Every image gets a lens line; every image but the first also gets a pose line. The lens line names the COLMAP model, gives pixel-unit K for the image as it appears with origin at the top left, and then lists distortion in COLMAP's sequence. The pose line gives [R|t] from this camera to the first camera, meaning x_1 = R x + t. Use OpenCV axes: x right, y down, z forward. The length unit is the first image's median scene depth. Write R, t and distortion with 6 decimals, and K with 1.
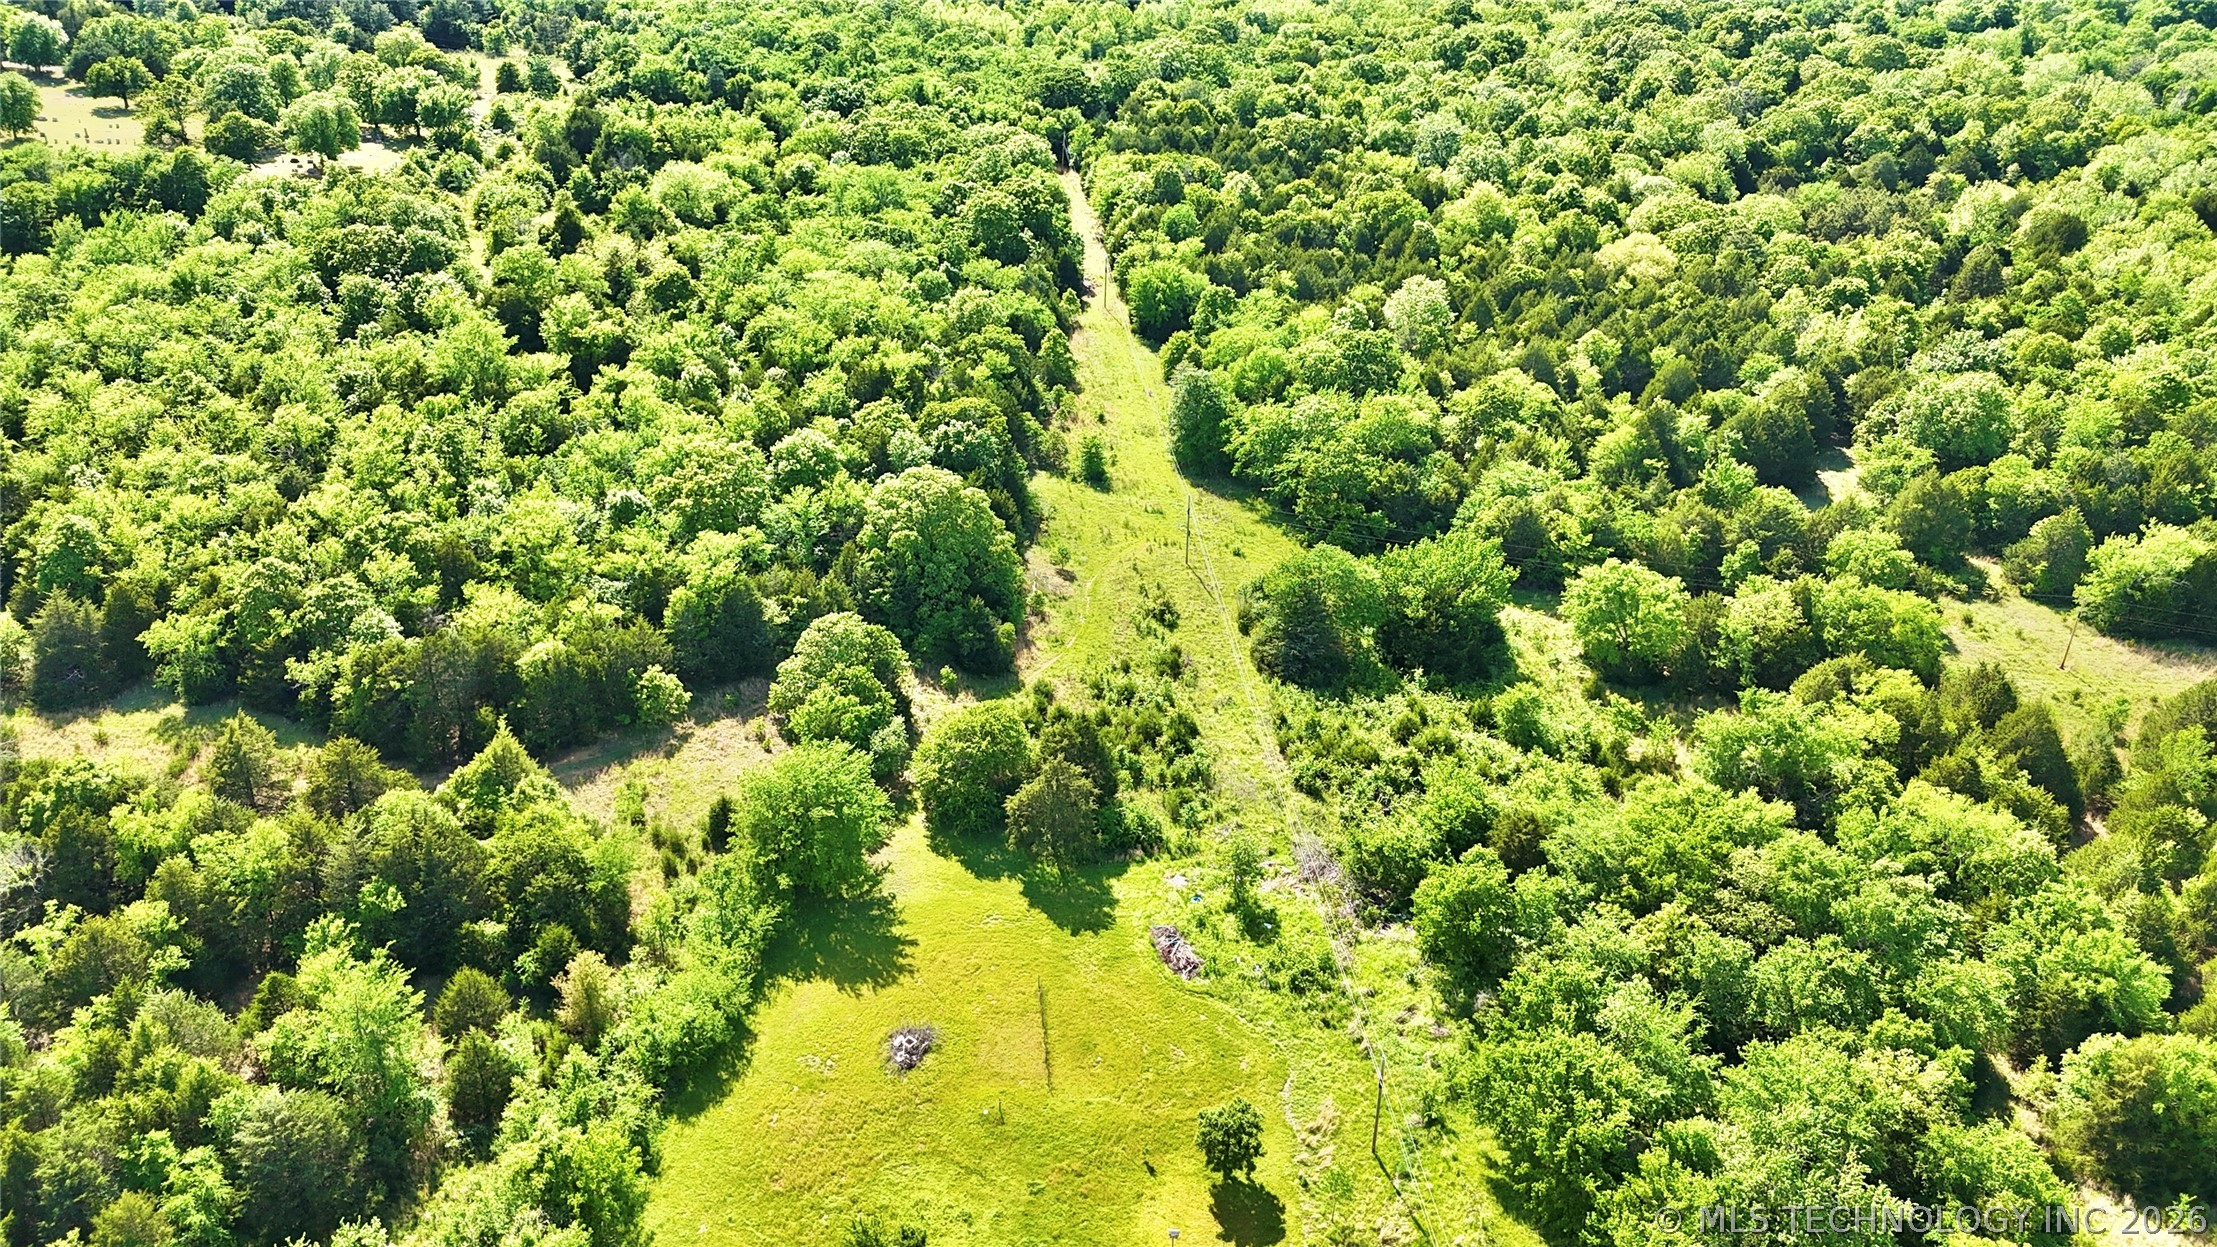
lens RADIAL K [[1601.0, 0, 1112.3], [0, 1601.0, 645.5], [0, 0, 1]] dist [0.071025, -0.075375]
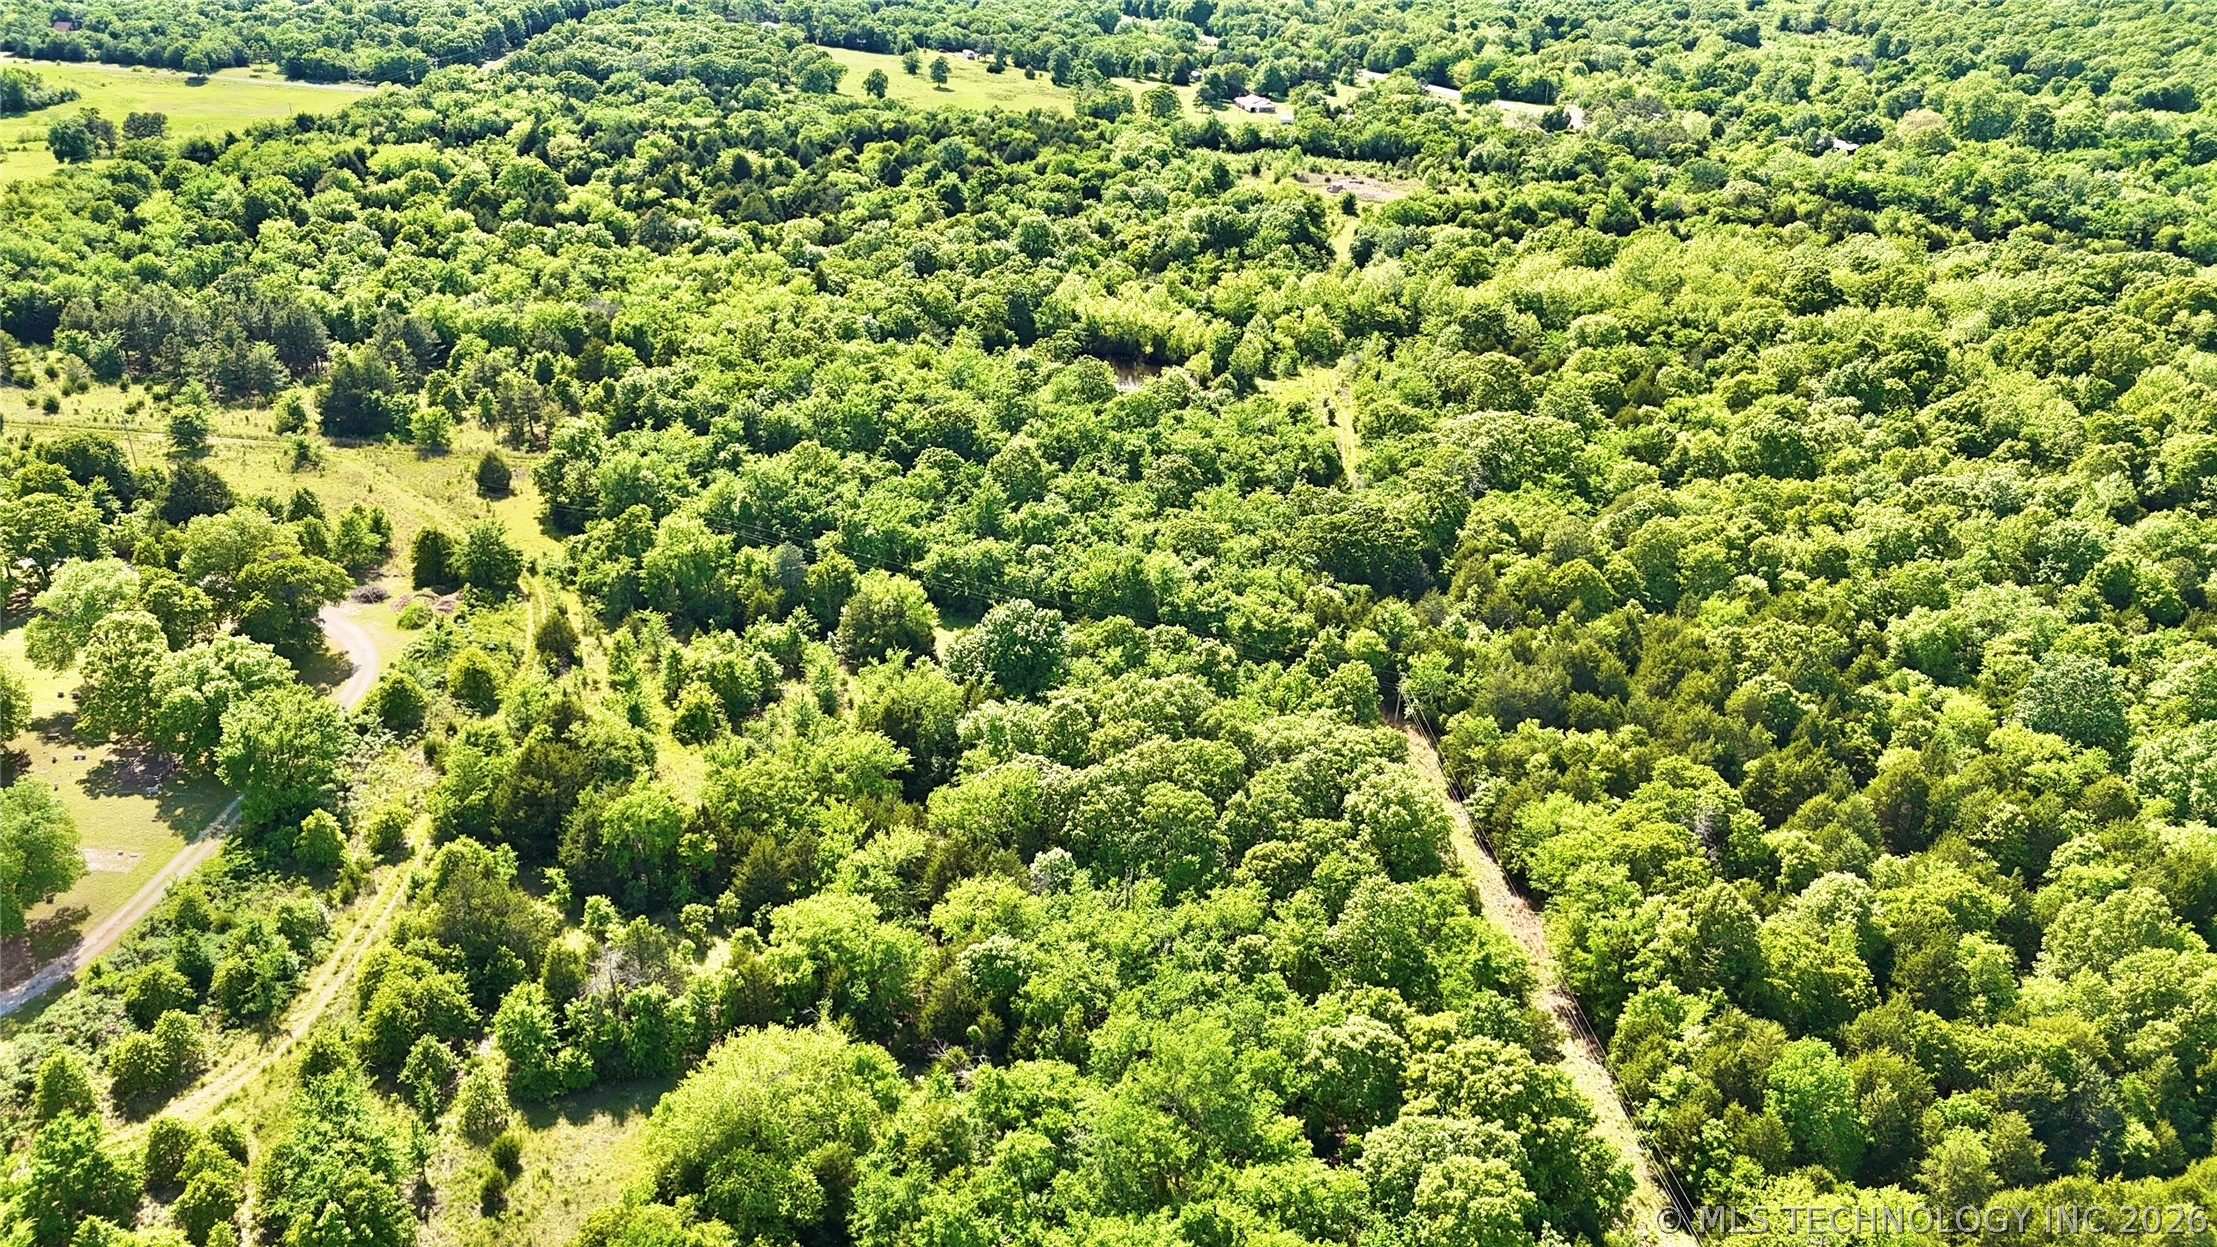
lens RADIAL K [[1612.7, 0, 1114.5], [0, 1612.7, 630.5], [0, 0, 1]] dist [0.071837, -0.069779]
pose [[0.999965, -0.000366, -0.008365, -0.288193], [-0.000050, 0.998762, -0.049744, -0.695231], [0.008373, 0.049742, 0.998727, 0.983803]]
